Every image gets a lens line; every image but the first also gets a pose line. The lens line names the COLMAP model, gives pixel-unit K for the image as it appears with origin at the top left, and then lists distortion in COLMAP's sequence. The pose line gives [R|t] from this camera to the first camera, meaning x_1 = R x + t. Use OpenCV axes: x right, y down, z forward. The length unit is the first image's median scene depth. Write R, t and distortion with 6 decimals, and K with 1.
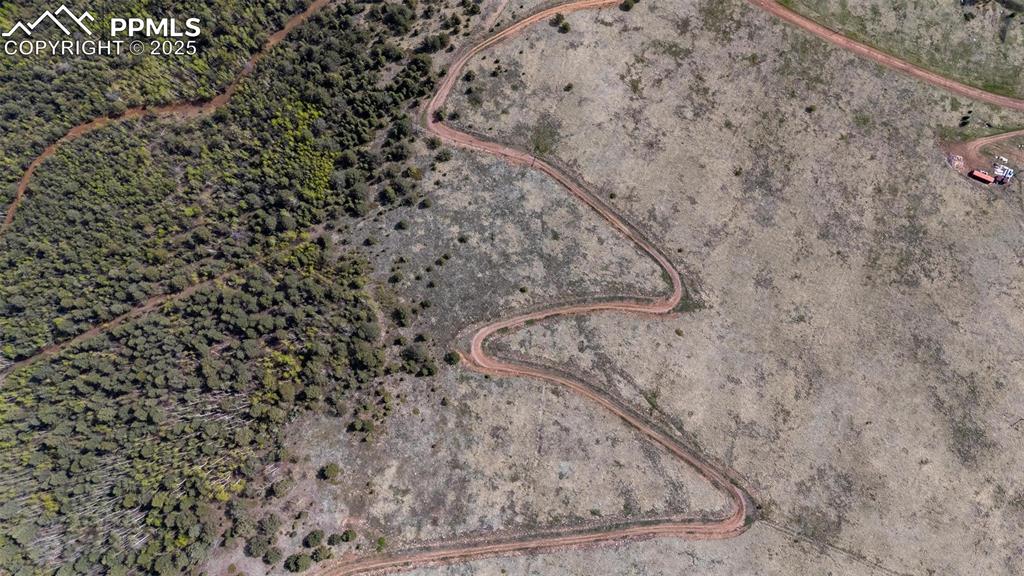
lens RADIAL K [[736.5, 0, 512.0], [0, 736.5, 288.0], [0, 0, 1]] dist [0.065578, -0.063803]
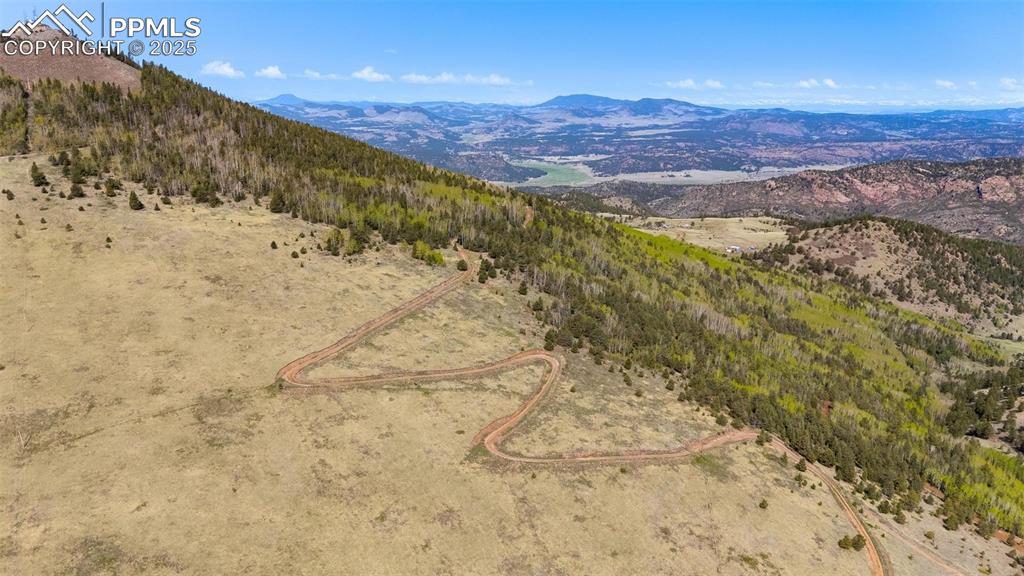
lens RADIAL K [[736.5, 0, 512.0], [0, 736.5, 288.0], [0, 0, 1]] dist [0.065578, -0.063803]
pose [[-0.511649, 0.204889, -0.834407, 0.964616], [-0.859187, -0.125981, 0.495909, -0.452442], [-0.003513, 0.970644, 0.240496, 0.605596]]
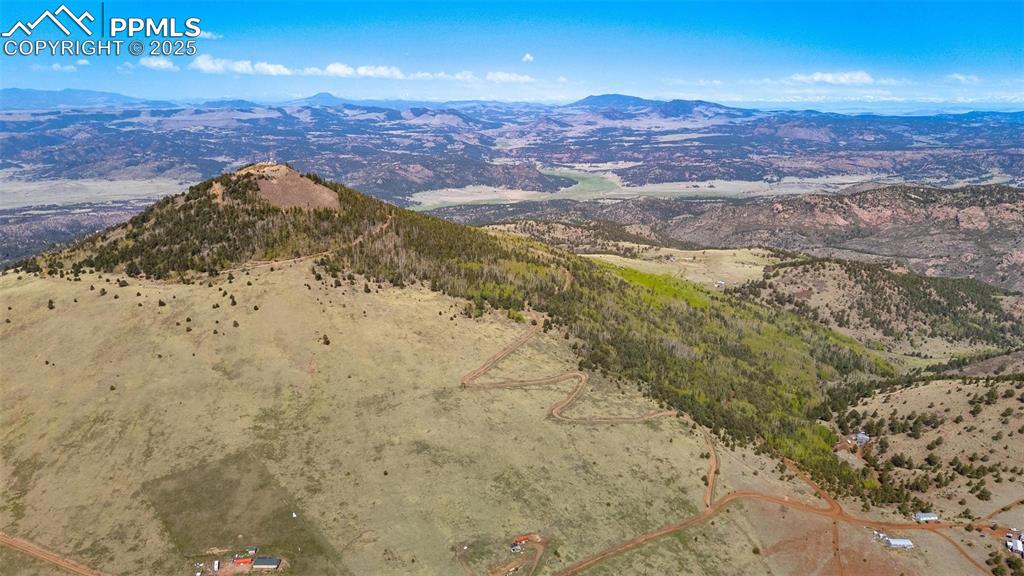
lens RADIAL K [[736.5, 0, 512.0], [0, 736.5, 288.0], [0, 0, 1]] dist [0.065578, -0.063803]
pose [[-0.546254, 0.204409, -0.812296, 2.035621], [-0.837605, -0.139172, 0.528252, -0.999275], [-0.005070, 0.968942, 0.247237, 0.110822]]
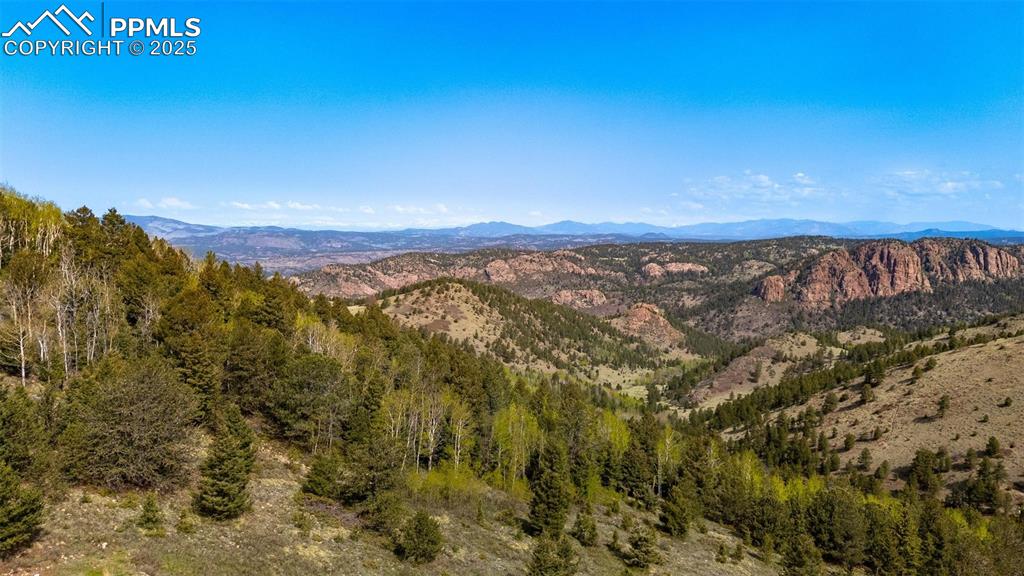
lens RADIAL K [[736.5, 0, 512.0], [0, 736.5, 288.0], [0, 0, 1]] dist [0.065578, -0.063803]
pose [[0.114868, 0.081403, -0.990040, 0.064115], [-0.993380, 0.010348, -0.114405, 0.020191], [0.000932, 0.996628, 0.082053, 0.949299]]
